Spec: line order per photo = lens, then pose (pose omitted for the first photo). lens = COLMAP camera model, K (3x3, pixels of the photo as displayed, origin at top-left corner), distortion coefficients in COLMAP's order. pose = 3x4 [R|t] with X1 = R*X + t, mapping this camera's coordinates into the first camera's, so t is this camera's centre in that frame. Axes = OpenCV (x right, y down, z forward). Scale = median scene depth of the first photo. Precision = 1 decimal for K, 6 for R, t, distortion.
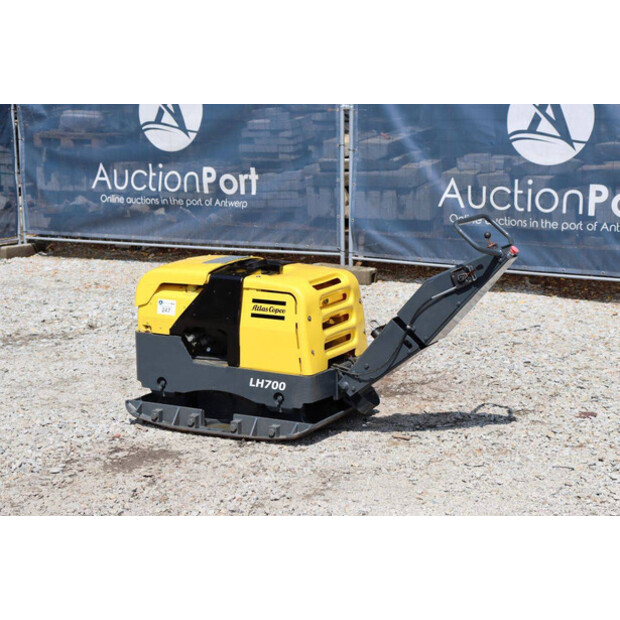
lens RADIAL K [[1358.0, 0, 309.2], [0, 1358.0, 309.9], [0, 0, 1]] dist [0.315998, 0.251868]
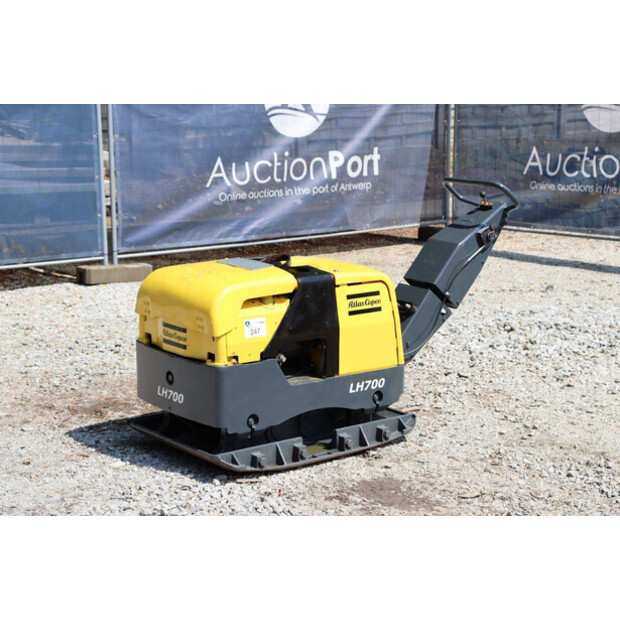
lens RADIAL K [[1335.2, 0, 309.9], [0, 1335.2, 310.0], [0, 0, 1]] dist [0.299649, 0.620835]
pose [[0.409936, -0.168144, 0.896482, -0.810998], [0.159555, 0.980926, 0.111022, -0.096632], [-0.898050, 0.097526, 0.428946, 0.625816]]
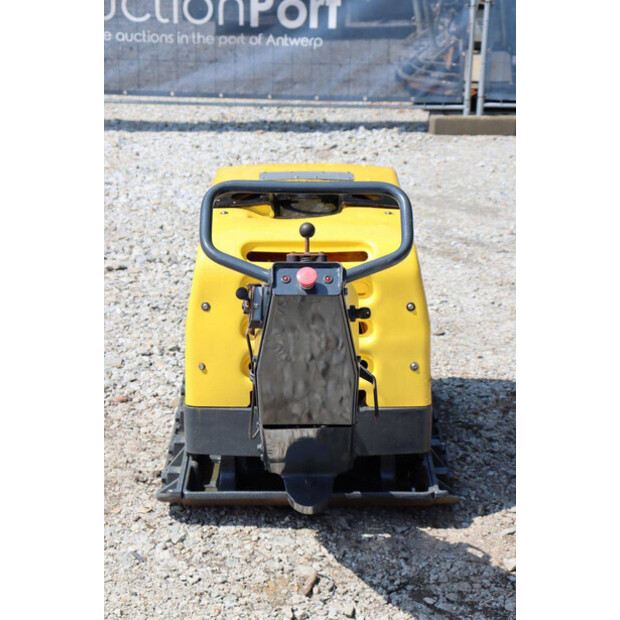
lens RADIAL K [[1423.8, 0, 313.0], [0, 1423.8, 311.0], [0, 0, 1]] dist [0.327720, 0.878878]
pose [[0.495352, 0.275600, -0.823815, 0.471387], [-0.166164, 0.960889, 0.221544, -0.120241], [0.852652, 0.027146, 0.521773, 0.703300]]
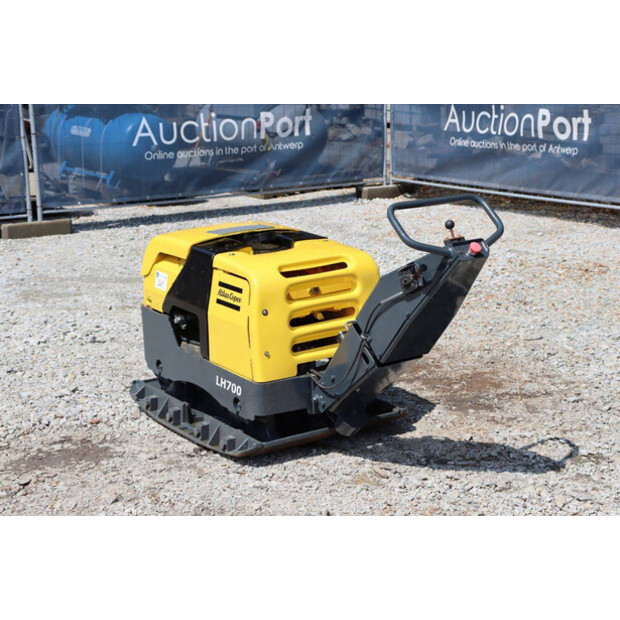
lens RADIAL K [[1213.2, 0, 315.8], [0, 1213.2, 314.1], [0, 0, 1]] dist [0.255440, 0.539047]
pose [[0.884918, 0.095954, -0.455755, 0.338162], [-0.064260, 0.994343, 0.084577, -0.052891], [0.461292, -0.045557, 0.886078, 0.358836]]
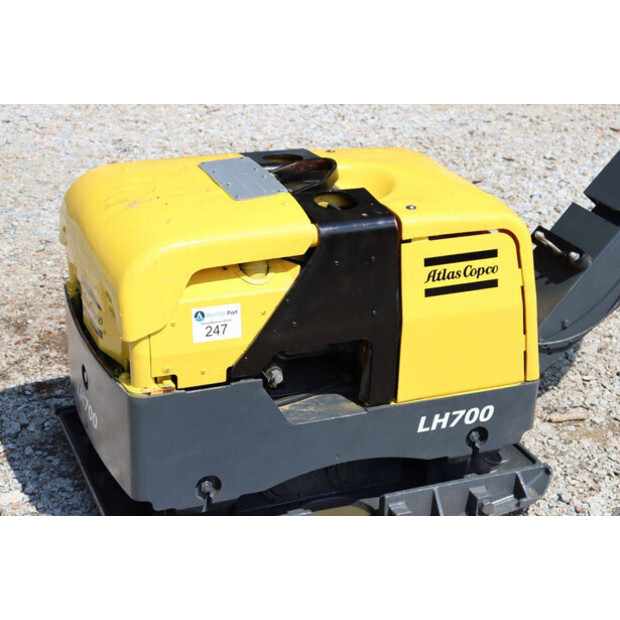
lens RADIAL K [[1213.2, 0, 315.8], [0, 1213.2, 314.1], [0, 0, 1]] dist [0.255440, 0.539047]
pose [[0.633773, -0.294987, 0.715062, -0.353905], [0.110587, 0.949486, 0.293679, -0.111903], [-0.765573, -0.107049, 0.634380, 0.739483]]
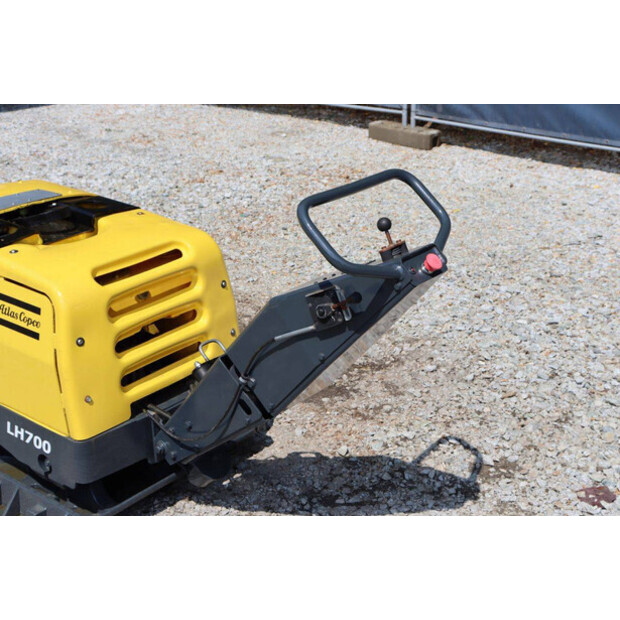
lens RADIAL K [[966.4, 0, 310.5], [0, 966.4, 315.8], [0, 0, 1]] dist [0.094160, 0.116301]
pose [[0.981877, 0.069479, -0.176322, 0.153413], [-0.029233, 0.974764, 0.221315, -0.089657], [0.187250, -0.212150, 0.959130, 0.611262]]
